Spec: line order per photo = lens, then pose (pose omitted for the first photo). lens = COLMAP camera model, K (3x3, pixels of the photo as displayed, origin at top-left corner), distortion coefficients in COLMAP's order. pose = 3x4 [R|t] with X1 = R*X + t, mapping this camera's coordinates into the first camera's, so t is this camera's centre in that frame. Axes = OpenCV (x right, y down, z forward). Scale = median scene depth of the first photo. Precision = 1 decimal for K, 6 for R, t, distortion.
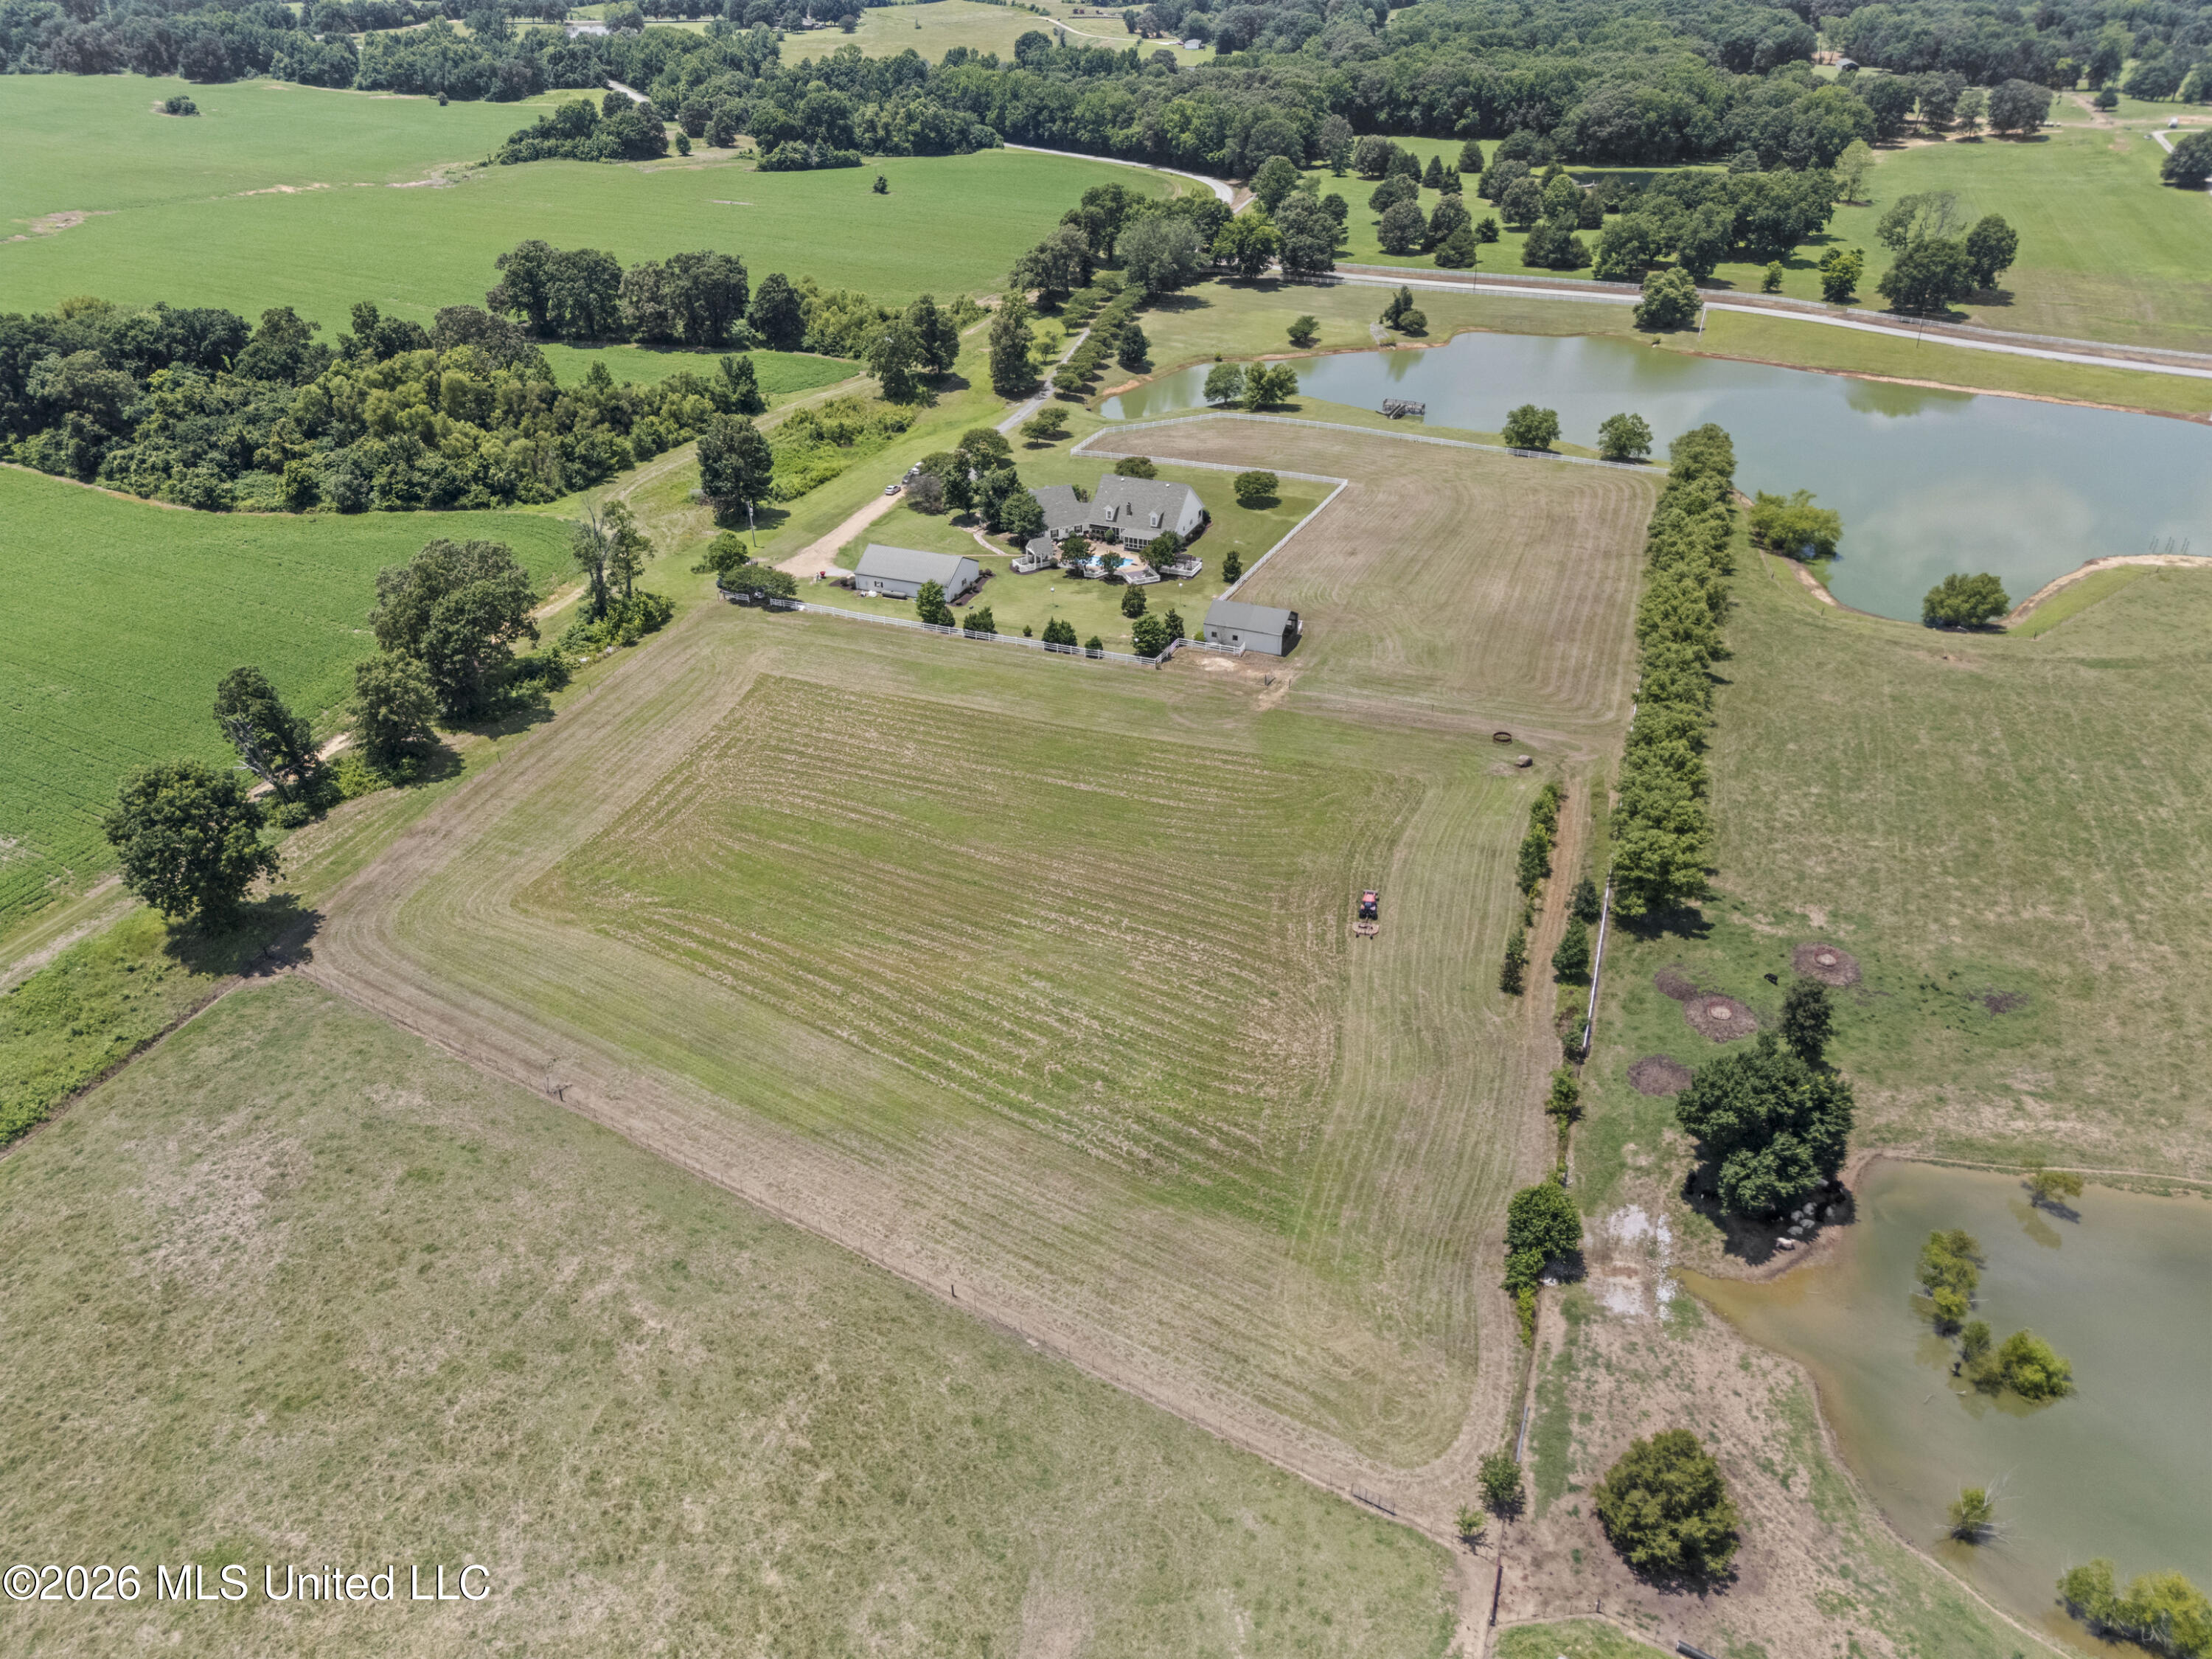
lens RADIAL K [[1644.3, 0, 1101.3], [0, 1644.3, 822.3], [0, 0, 1]] dist [0.057524, -0.049954]
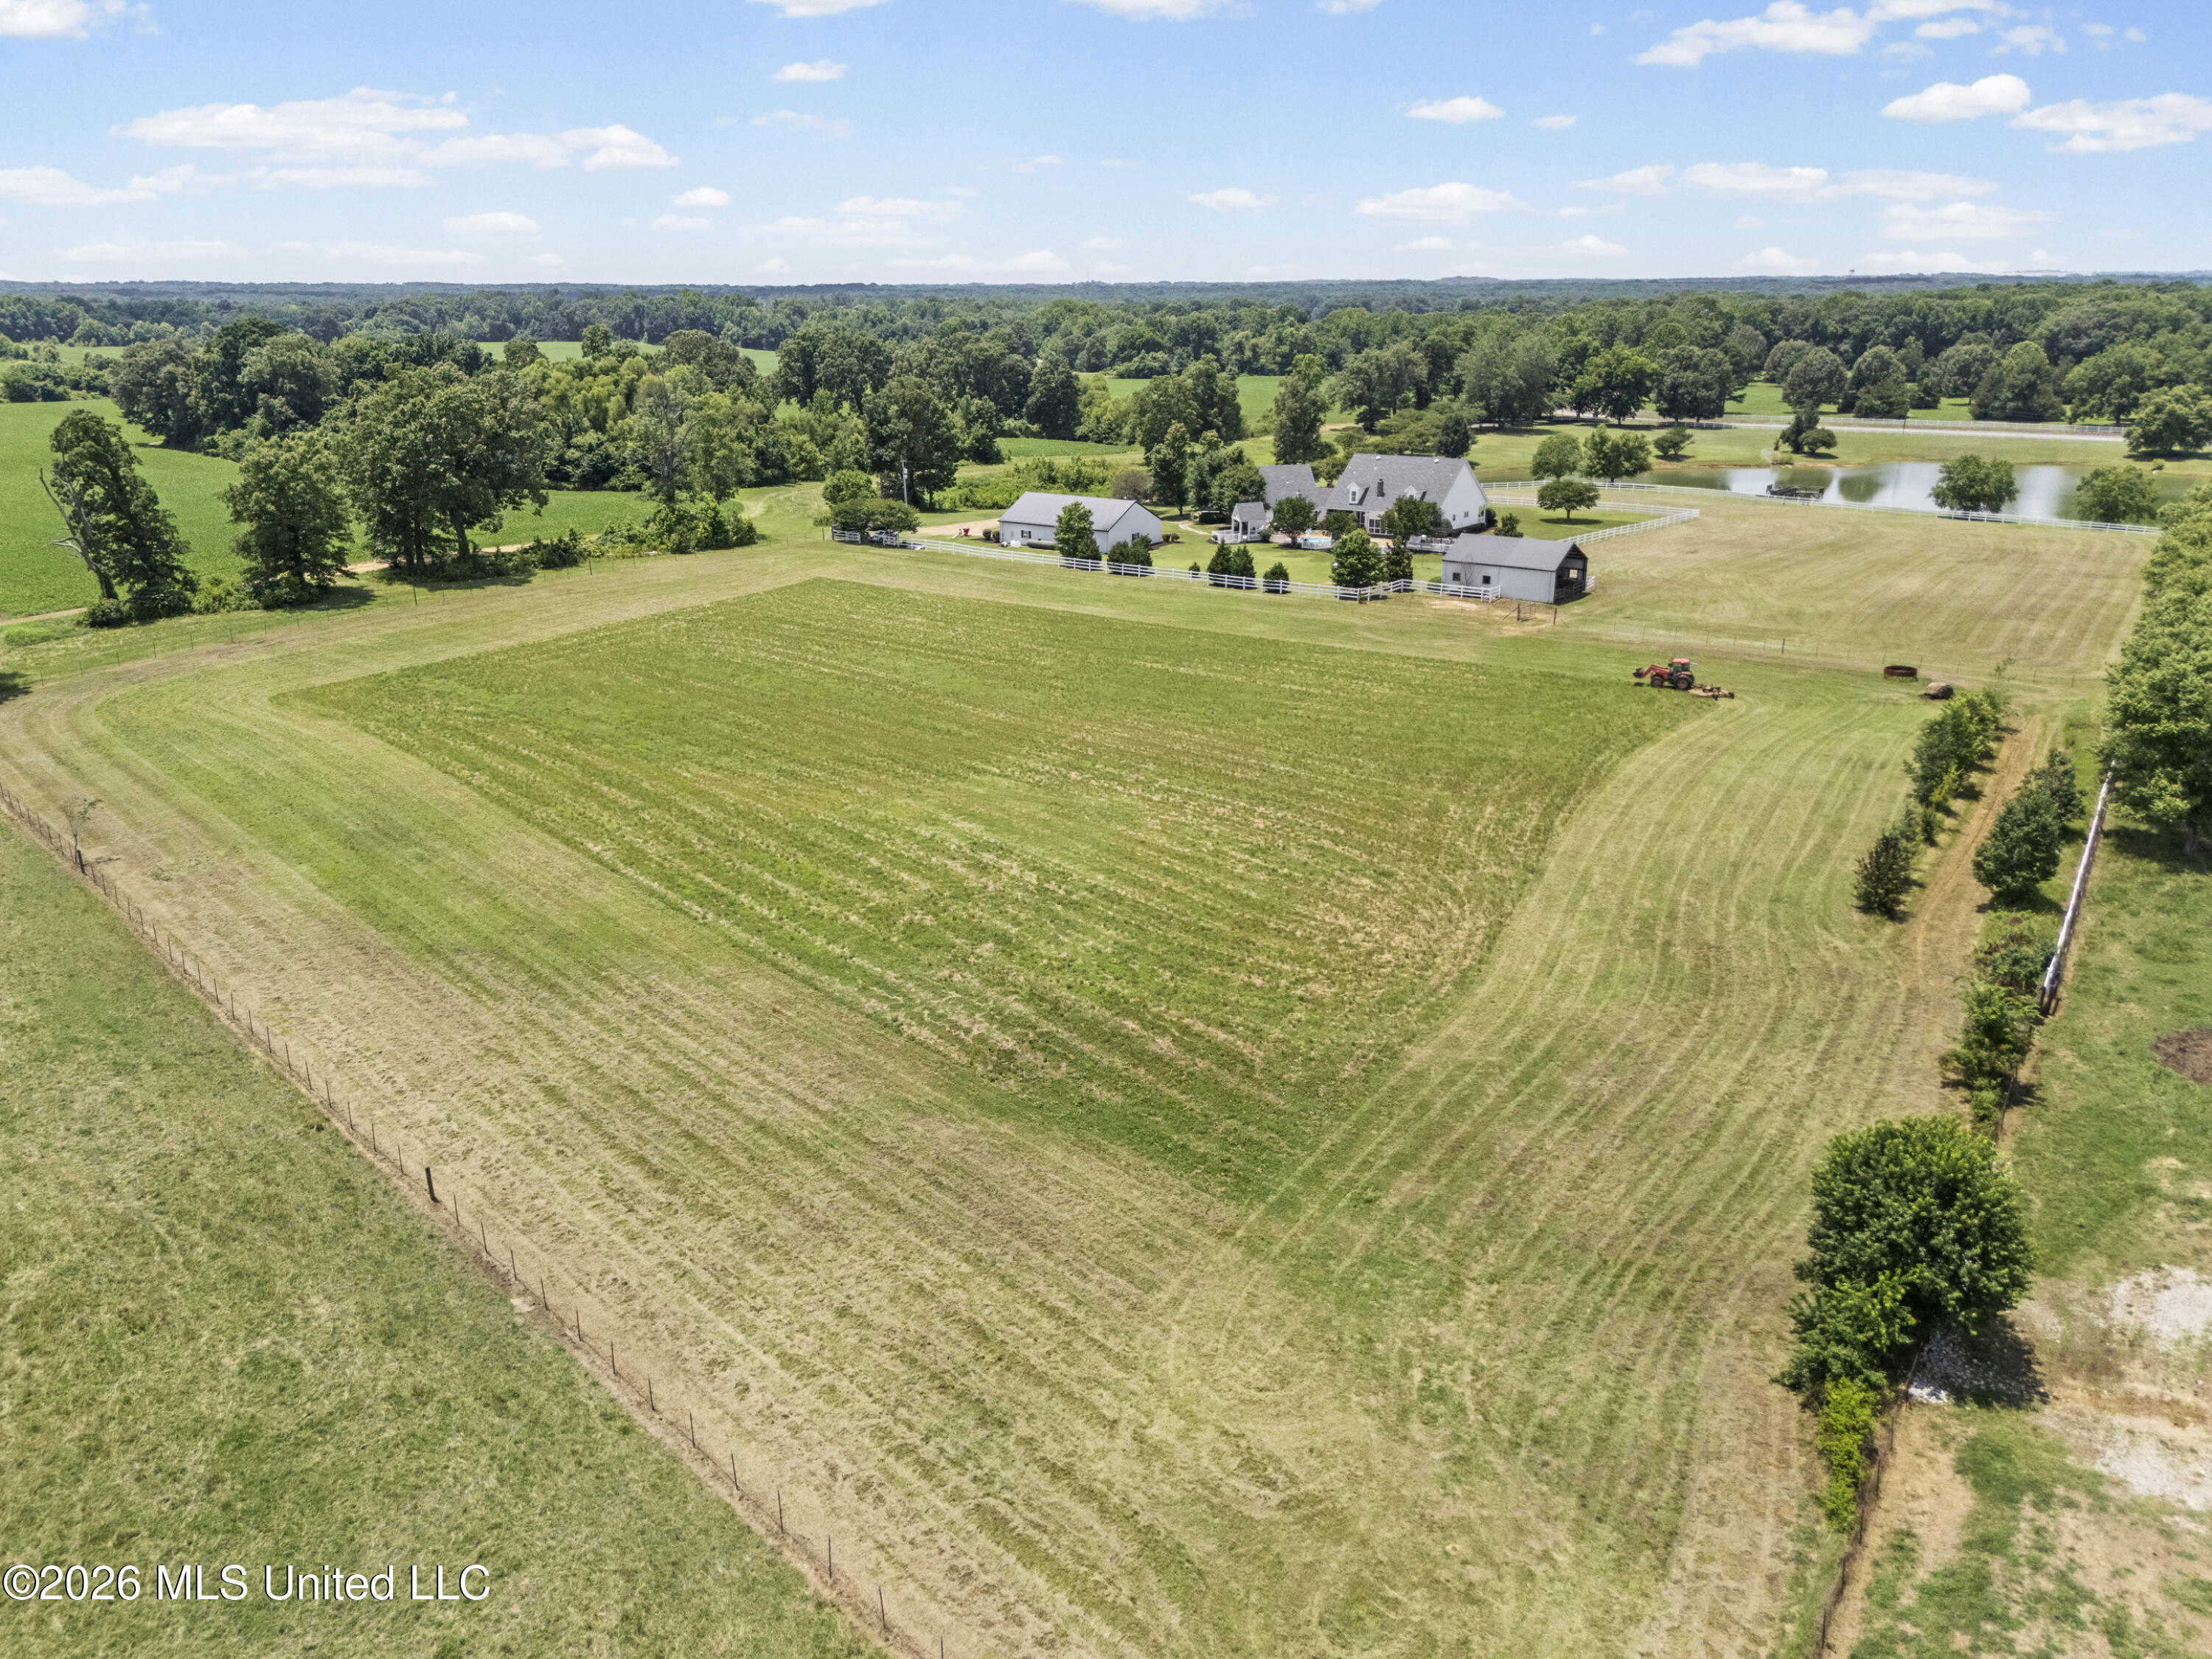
lens RADIAL K [[1644.3, 0, 1114.2], [0, 1644.3, 826.6], [0, 0, 1]] dist [0.057524, -0.049954]
pose [[0.969505, 0.081751, -0.231033, 0.151545], [-0.129002, 0.971782, -0.197479, 0.219489], [0.208370, 0.221261, 0.952694, 0.518681]]
